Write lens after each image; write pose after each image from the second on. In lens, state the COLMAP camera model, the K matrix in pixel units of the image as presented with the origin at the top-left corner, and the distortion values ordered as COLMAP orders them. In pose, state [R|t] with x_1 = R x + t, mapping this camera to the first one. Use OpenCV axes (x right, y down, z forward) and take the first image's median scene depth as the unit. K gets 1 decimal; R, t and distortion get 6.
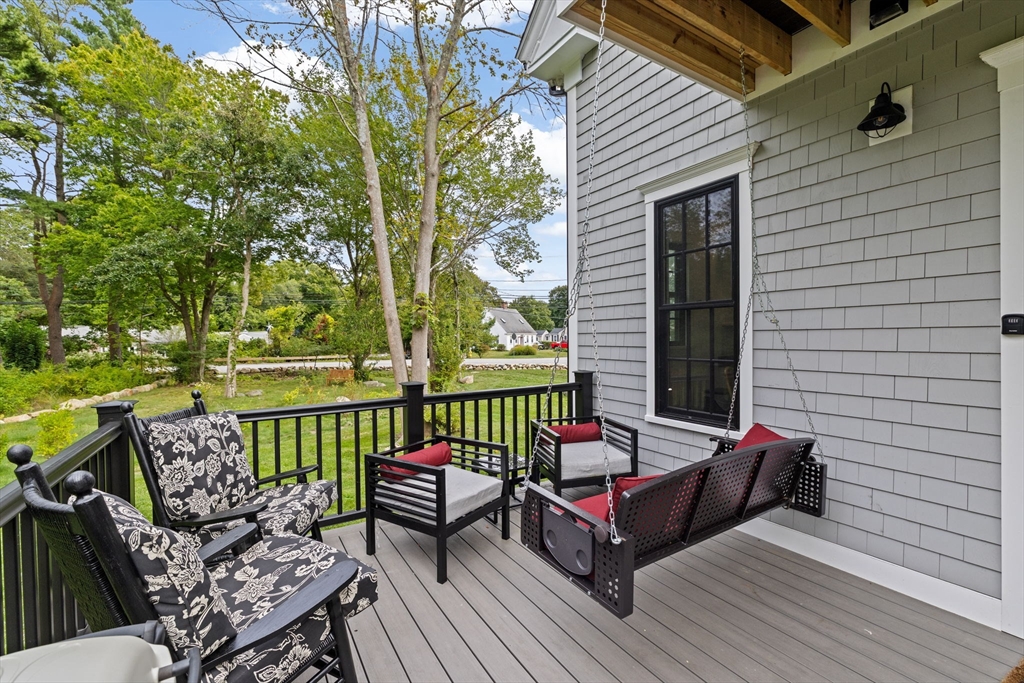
lens RADIAL K [[440.1, 0, 515.6], [0, 440.1, 339.8], [0, 0, 1]] dist [-0.000716, 0.000893]
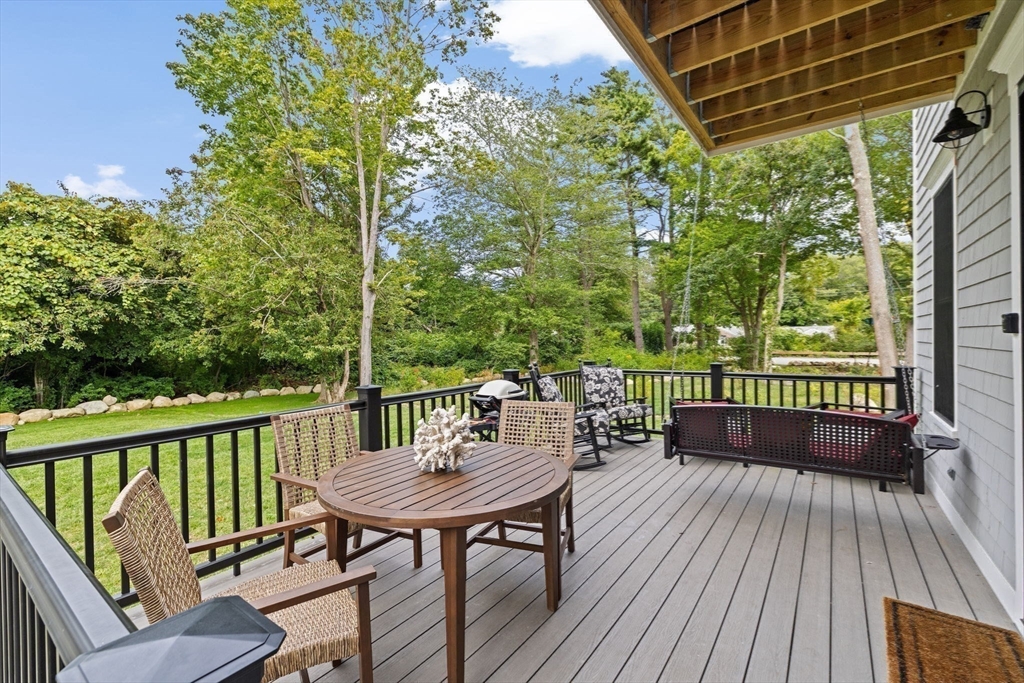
lens RADIAL K [[440.1, 0, 515.6], [0, 440.1, 339.8], [0, 0, 1]] dist [-0.000716, 0.000893]
pose [[0.378126, 0.008583, -0.925715, 0.144795], [0.003728, 0.999935, 0.010794, -0.000952], [0.925747, -0.007532, 0.378069, -0.040715]]
